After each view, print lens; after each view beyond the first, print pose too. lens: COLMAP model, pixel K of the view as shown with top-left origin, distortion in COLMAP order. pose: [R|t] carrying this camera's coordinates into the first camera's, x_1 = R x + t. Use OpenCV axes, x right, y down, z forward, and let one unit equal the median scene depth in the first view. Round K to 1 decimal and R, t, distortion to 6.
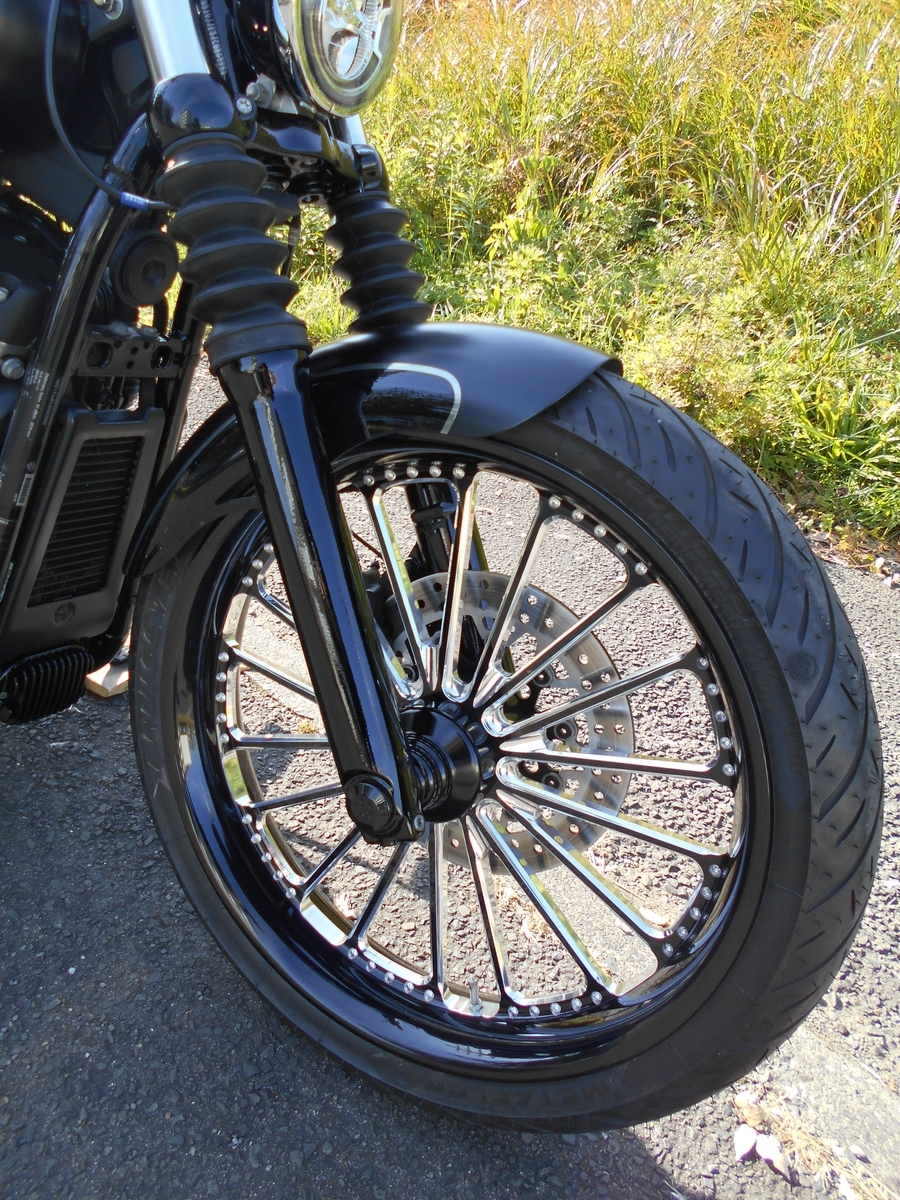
lens RADIAL K [[972.5, 0, 450.8], [0, 972.5, 569.8], [0, 0, 1]] dist [-0.134988, 0.226650]
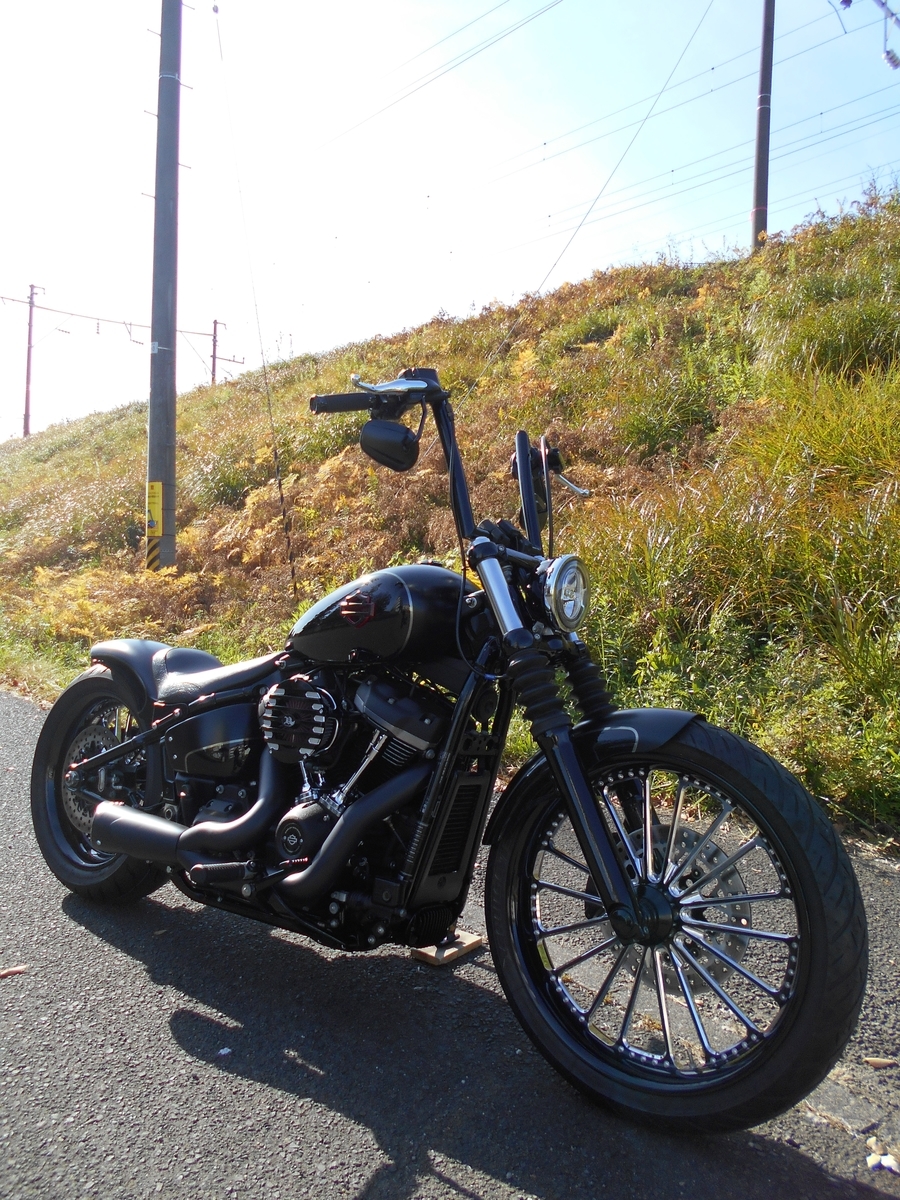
lens RADIAL K [[948.7, 0, 447.8], [0, 948.7, 638.5], [0, 0, 1]] dist [-0.000854, 0.107062]
pose [[0.980312, -0.129194, -0.149321, -0.050127], [0.064933, 0.925106, -0.374117, 0.323228], [0.186471, 0.357056, 0.915281, -0.972046]]
